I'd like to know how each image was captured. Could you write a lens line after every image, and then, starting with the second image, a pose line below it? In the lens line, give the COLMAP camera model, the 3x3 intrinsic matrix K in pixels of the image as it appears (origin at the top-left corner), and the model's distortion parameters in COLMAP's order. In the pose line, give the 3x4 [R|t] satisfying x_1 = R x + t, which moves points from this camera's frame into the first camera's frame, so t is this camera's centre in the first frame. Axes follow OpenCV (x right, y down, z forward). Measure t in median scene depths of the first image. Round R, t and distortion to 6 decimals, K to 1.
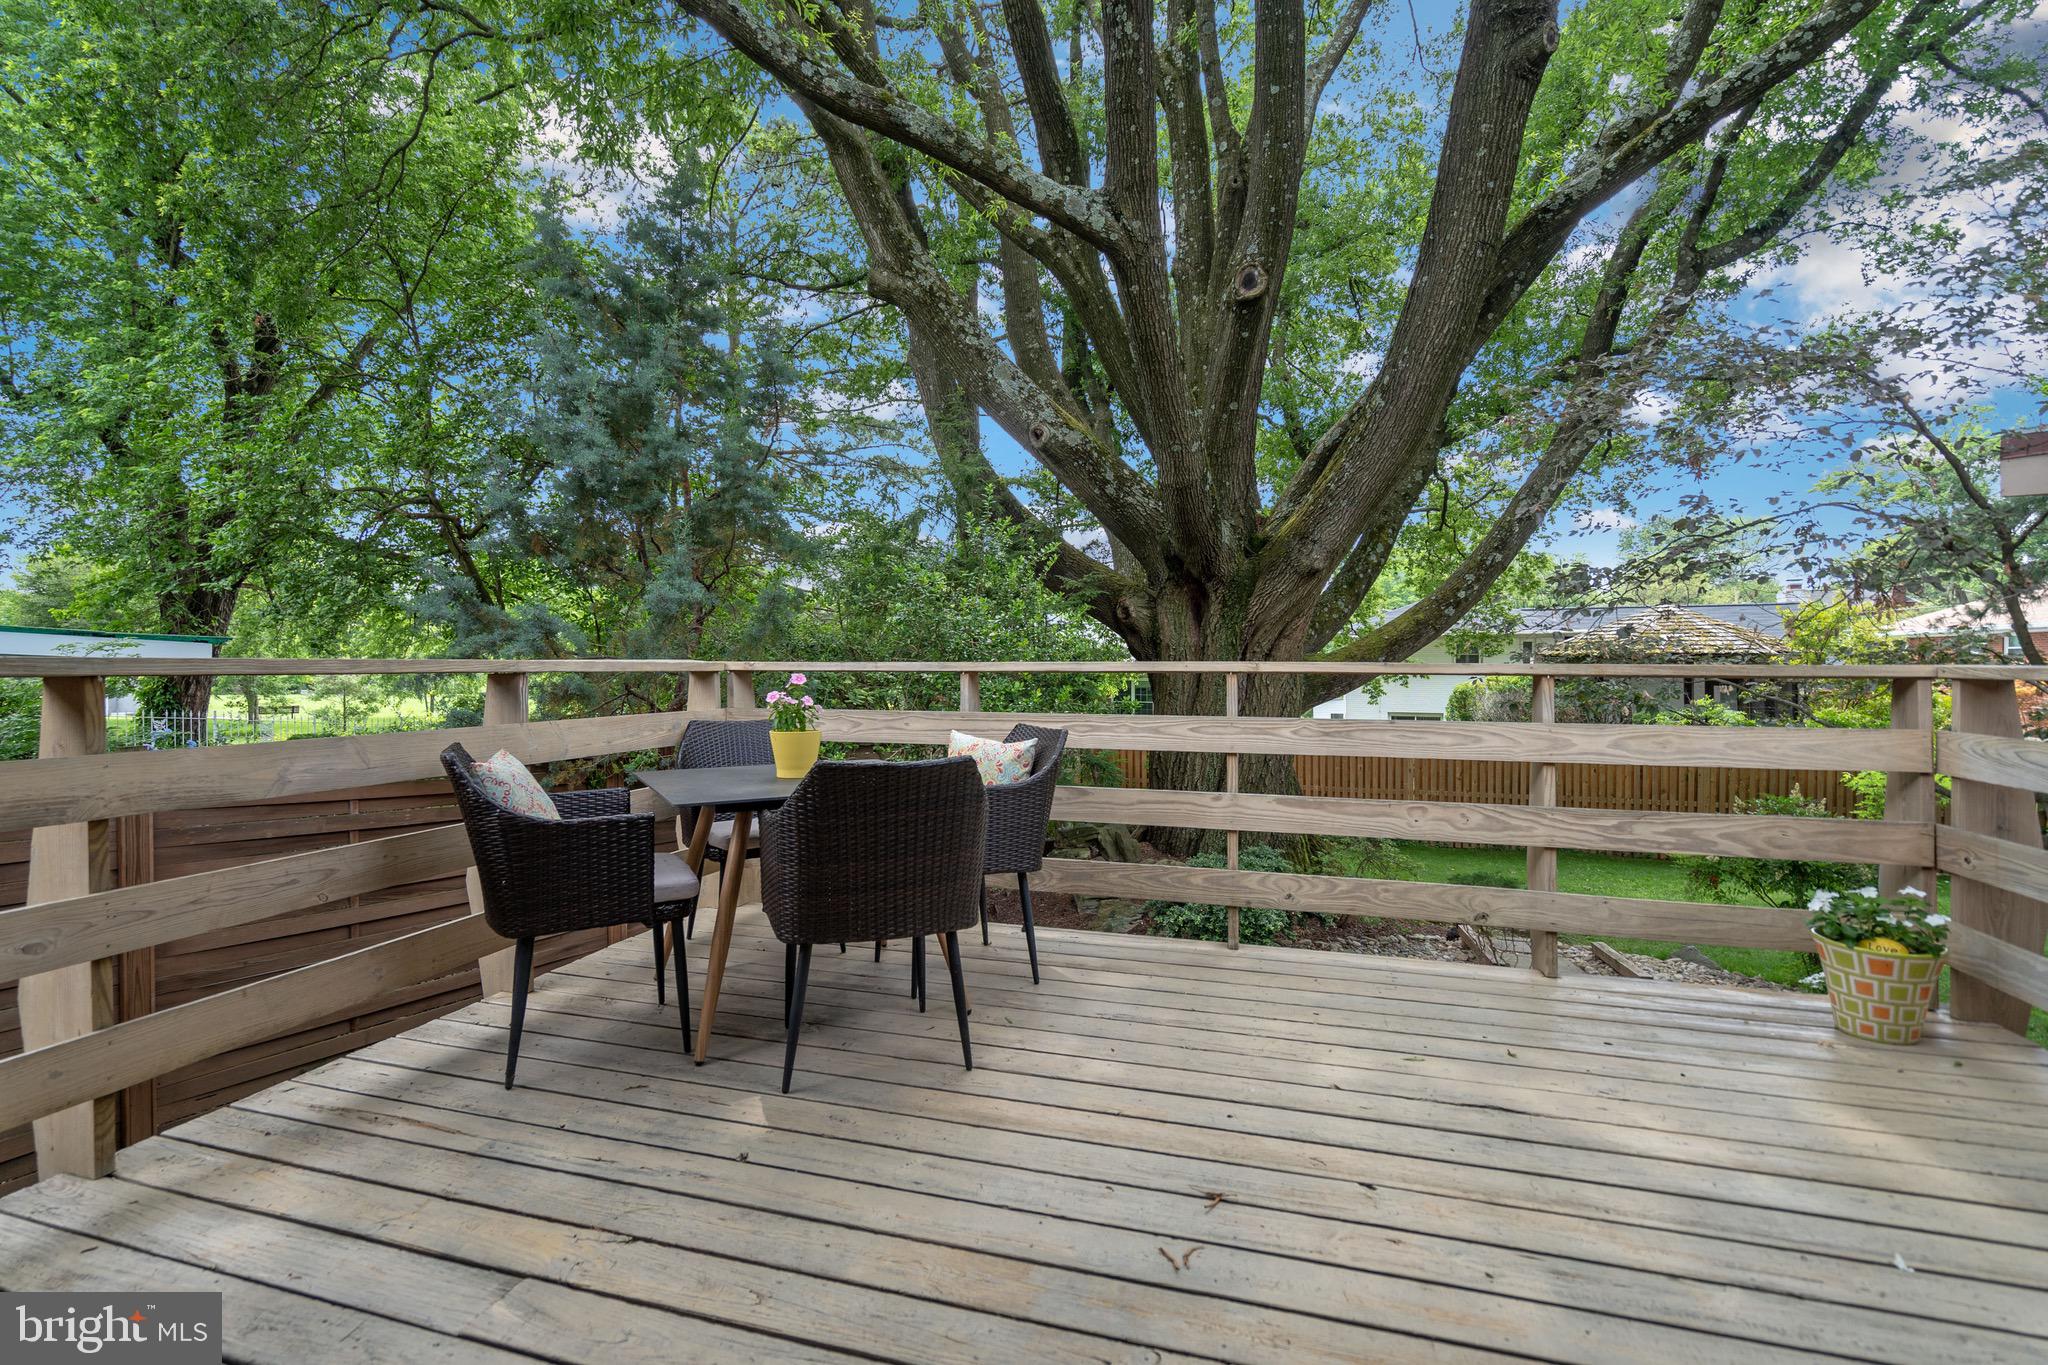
lens RADIAL K [[927.1, 0, 1024.3], [0, 927.1, 678.8], [0, 0, 1]] dist [-0.006839, 0.001849]
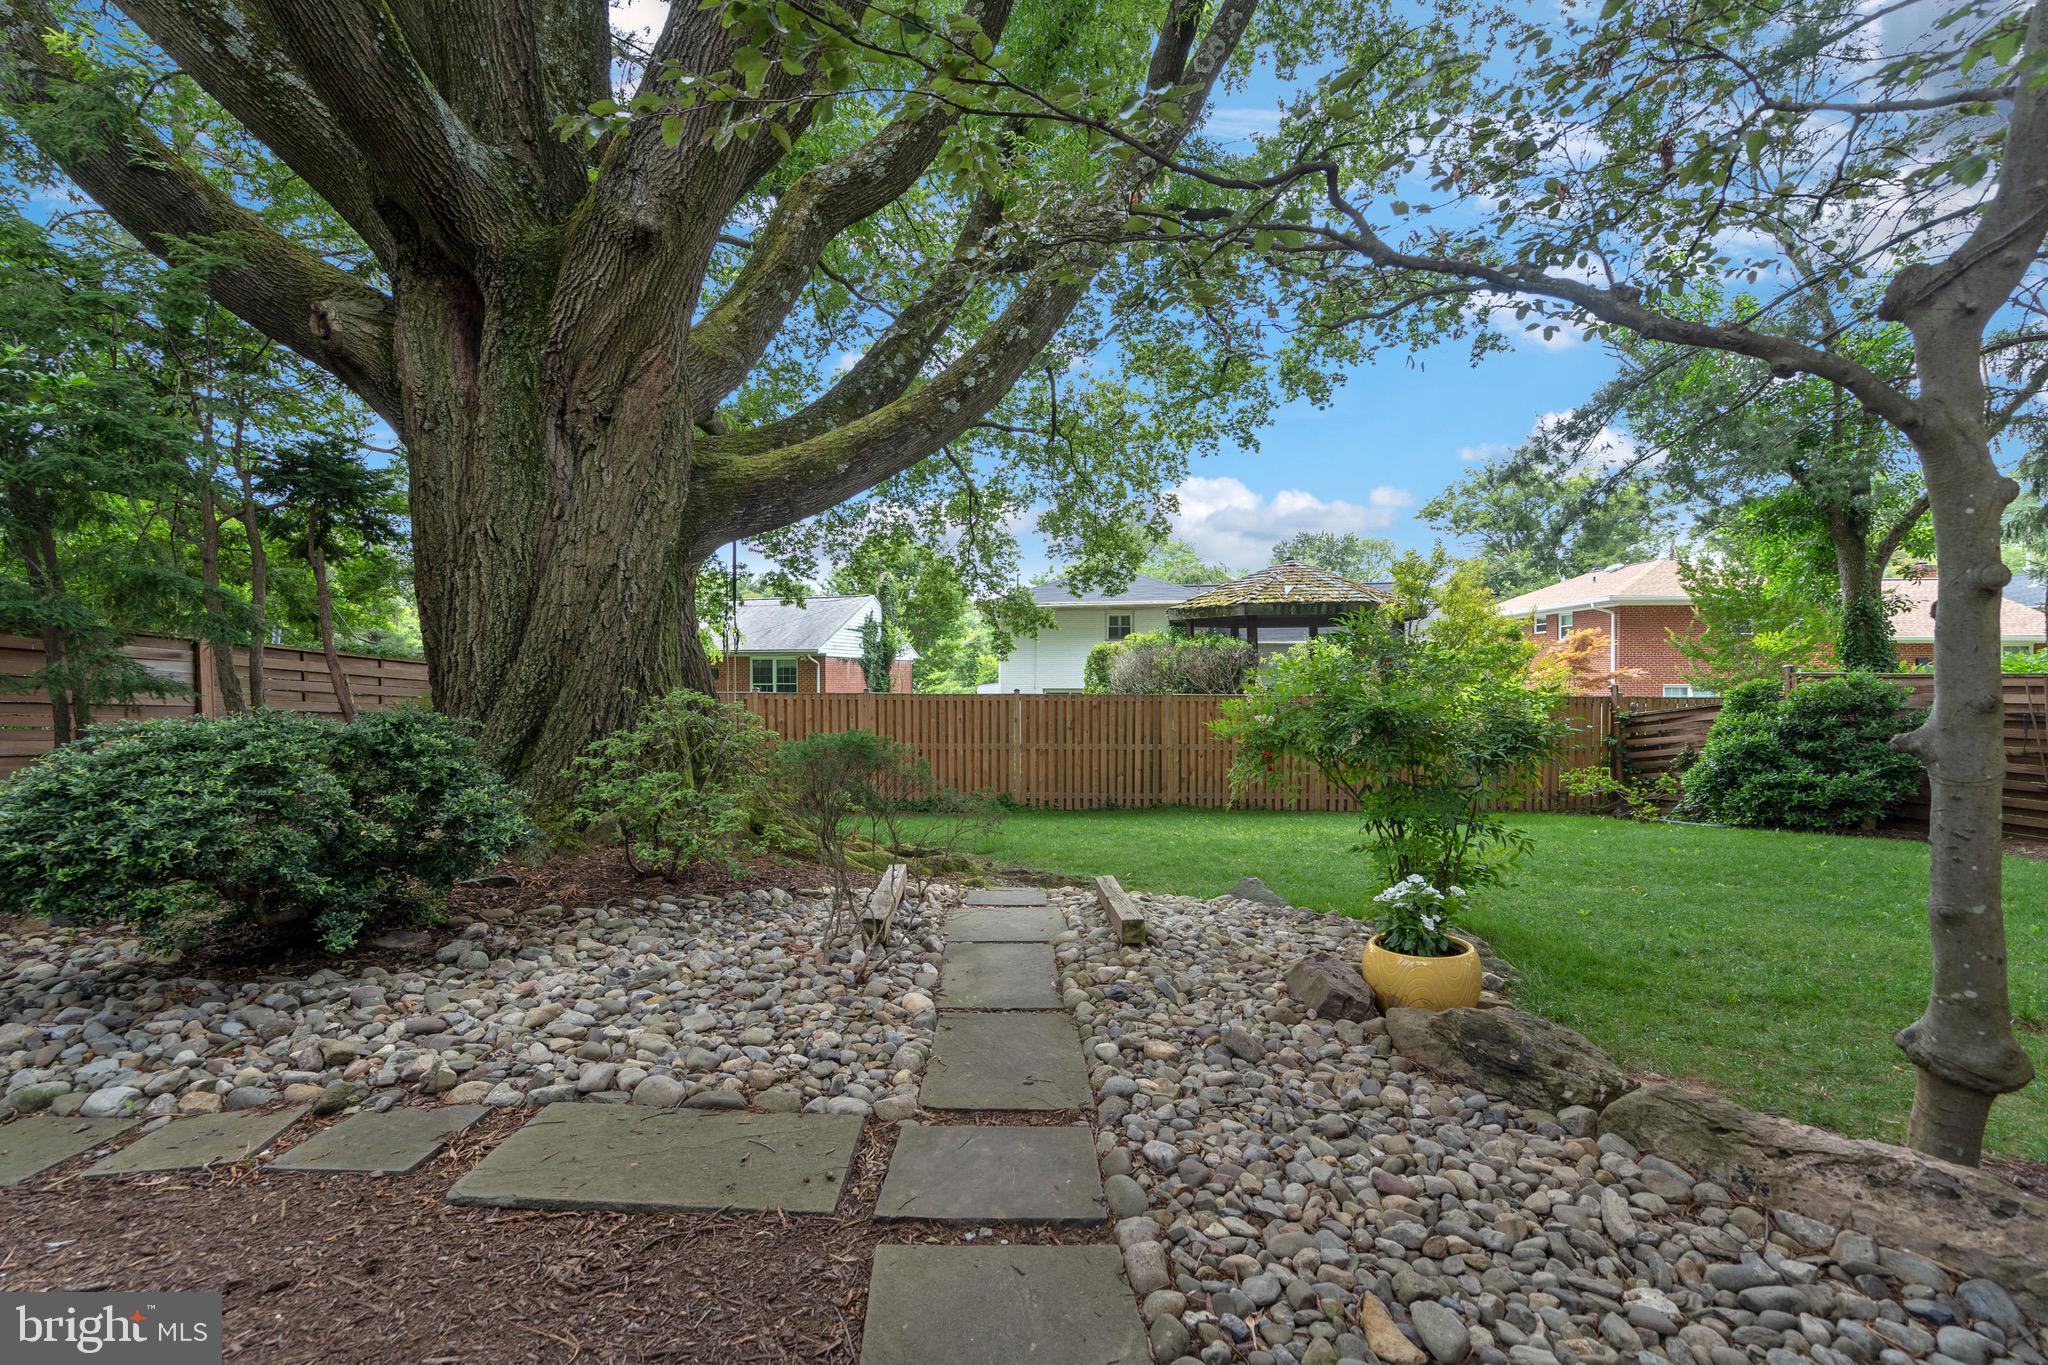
lens RADIAL K [[927.1, 0, 1023.6], [0, 927.1, 682.8], [0, 0, 1]] dist [-0.006839, 0.001849]
pose [[0.954783, -0.001155, 0.297302, 0.311606], [0.003776, 0.999959, -0.008241, 0.128869], [-0.297281, 0.008991, 0.954748, 0.359084]]
